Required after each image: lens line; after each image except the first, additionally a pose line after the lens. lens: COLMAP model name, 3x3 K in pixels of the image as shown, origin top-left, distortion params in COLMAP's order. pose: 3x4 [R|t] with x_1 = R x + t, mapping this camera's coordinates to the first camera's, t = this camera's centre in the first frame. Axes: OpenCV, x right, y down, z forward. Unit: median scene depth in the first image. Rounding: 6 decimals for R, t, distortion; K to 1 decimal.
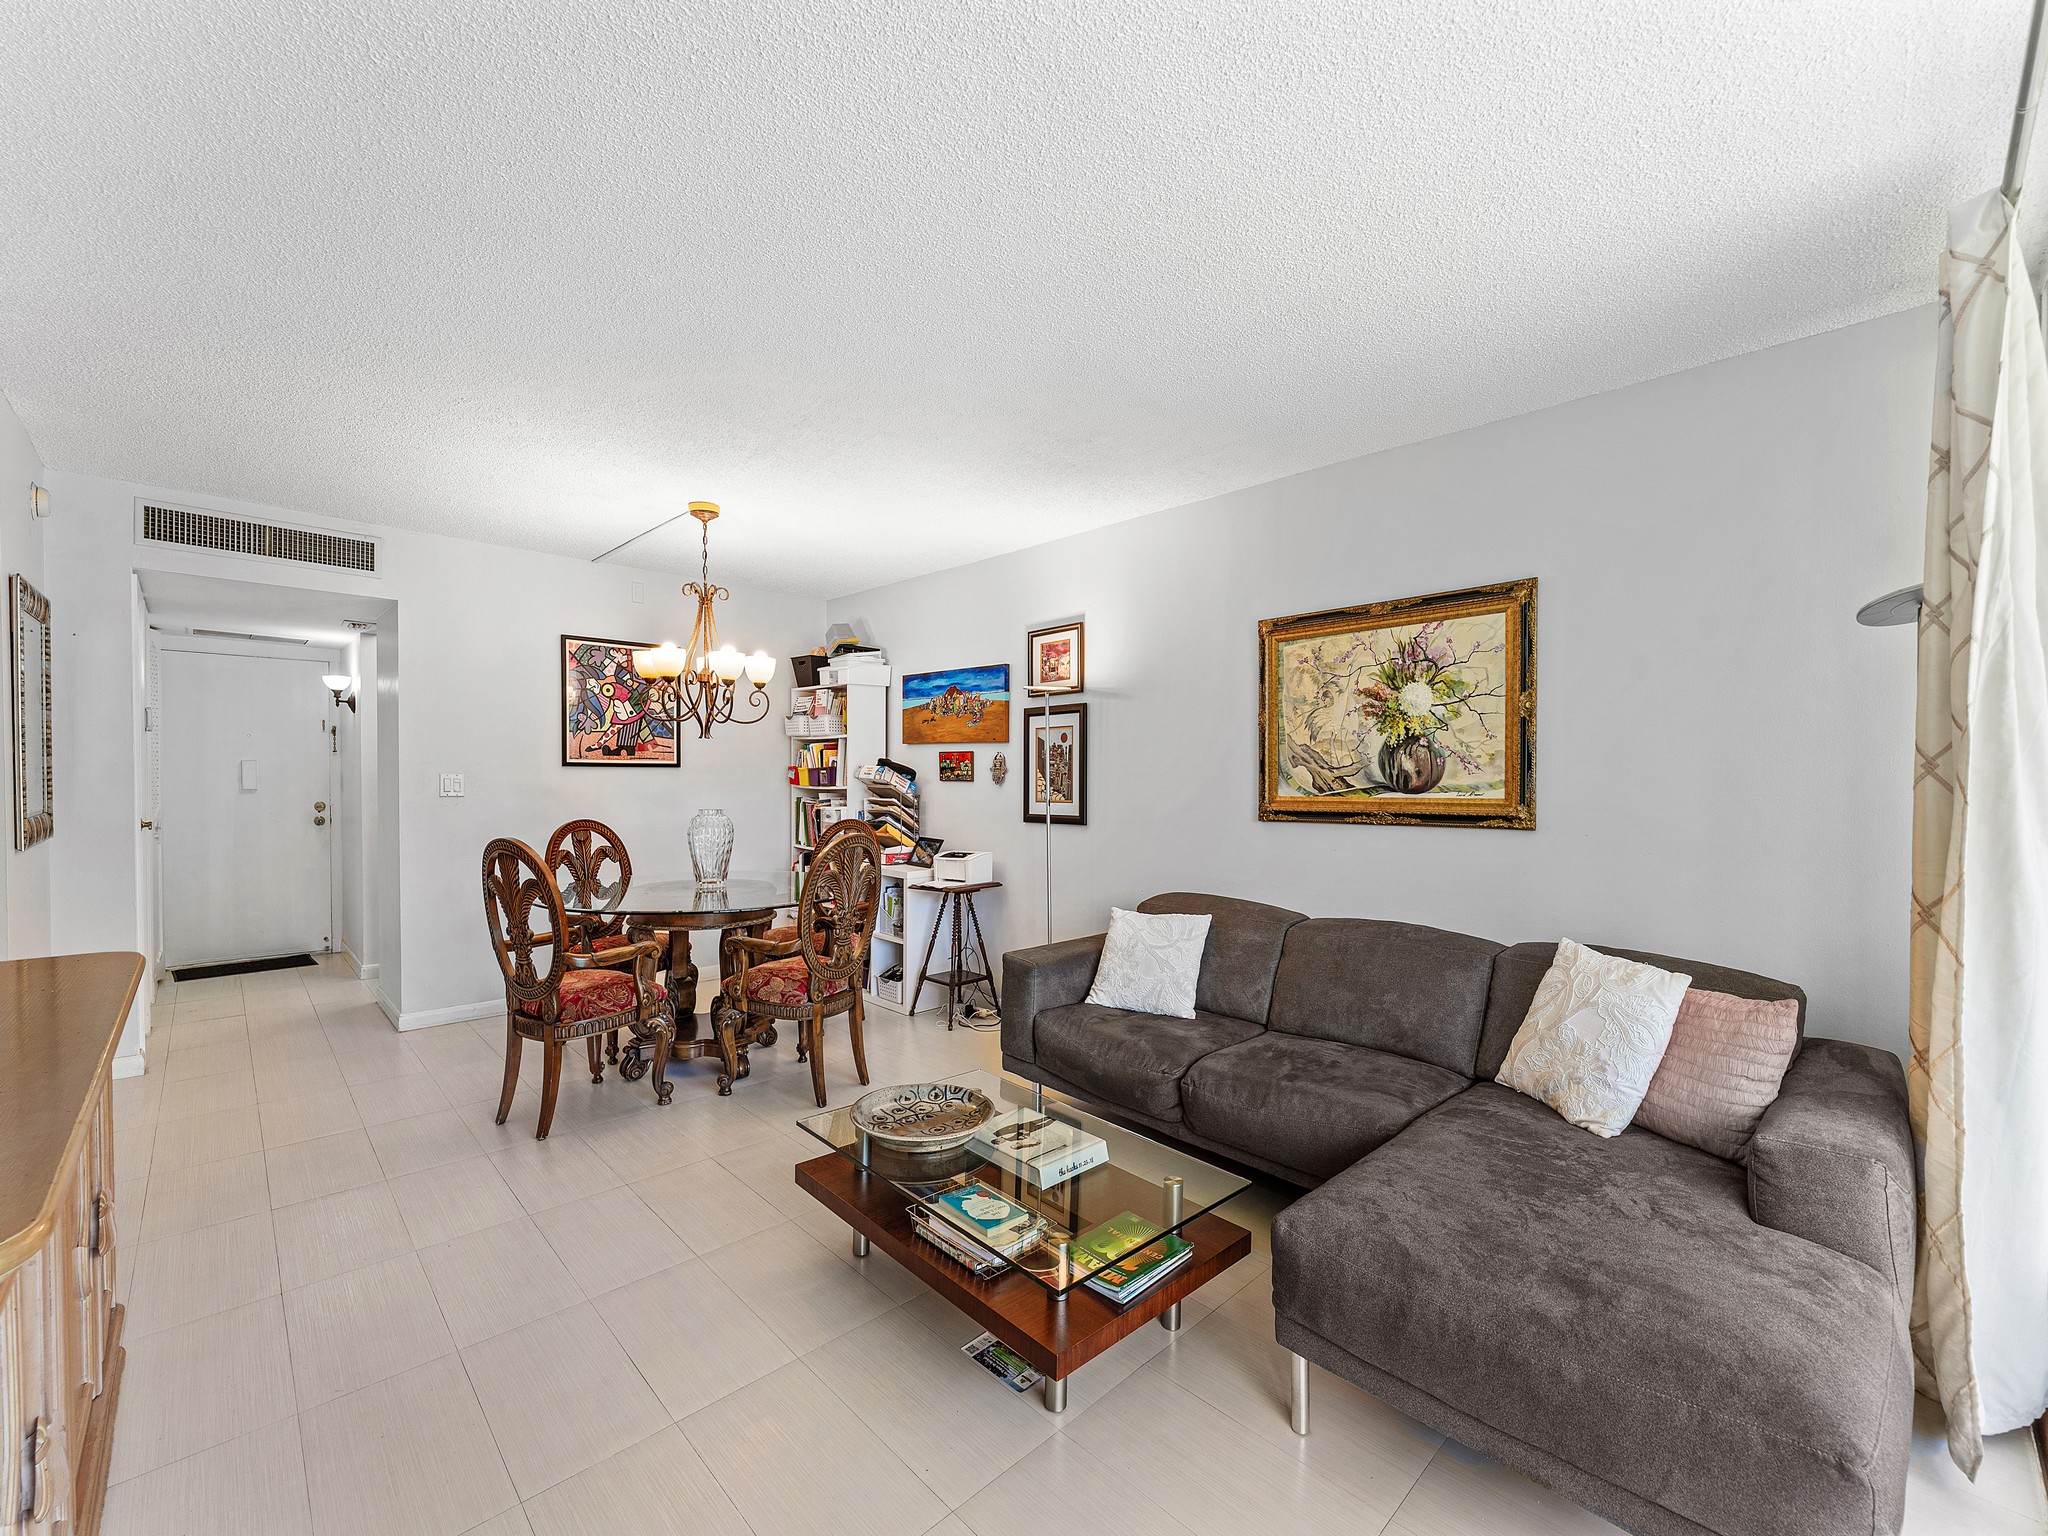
lens RADIAL K [[839.9, 0, 1043.2], [0, 839.9, 782.0], [0, 0, 1]] dist [-0.001463, 0.000096]
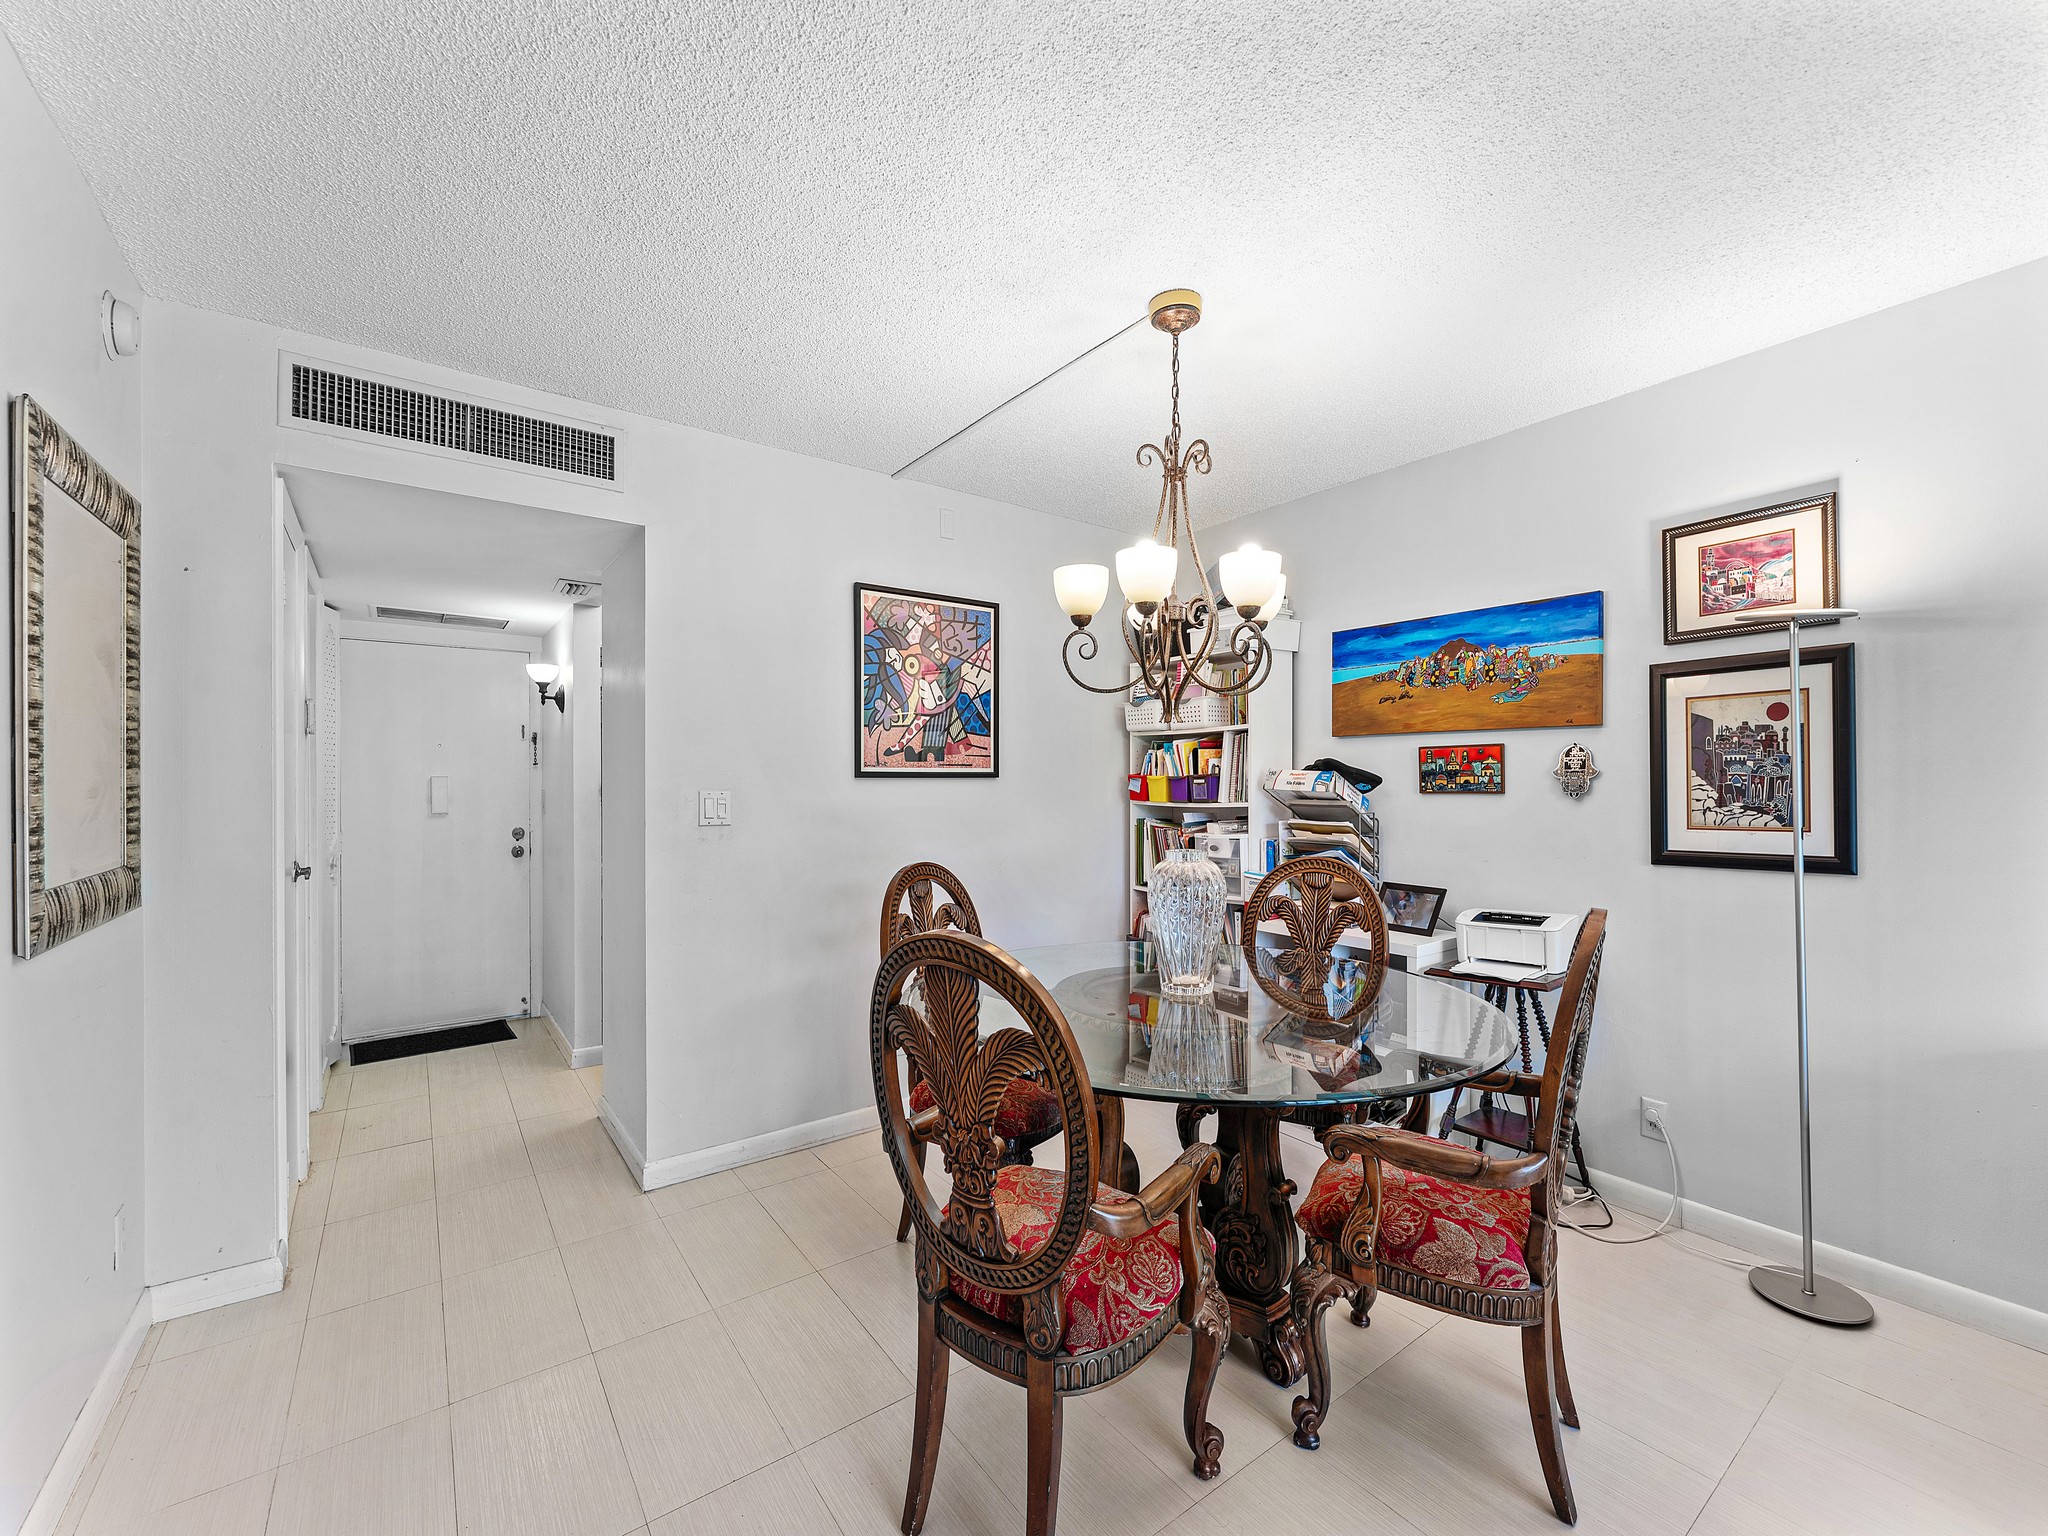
lens RADIAL K [[839.9, 0, 1034.4], [0, 839.9, 770.2], [0, 0, 1]] dist [-0.001463, 0.000096]
pose [[0.989975, -0.014886, -0.140457, -0.333038], [0.011122, 0.999559, -0.027546, -0.004629], [0.140805, 0.025707, 0.989704, 0.351205]]
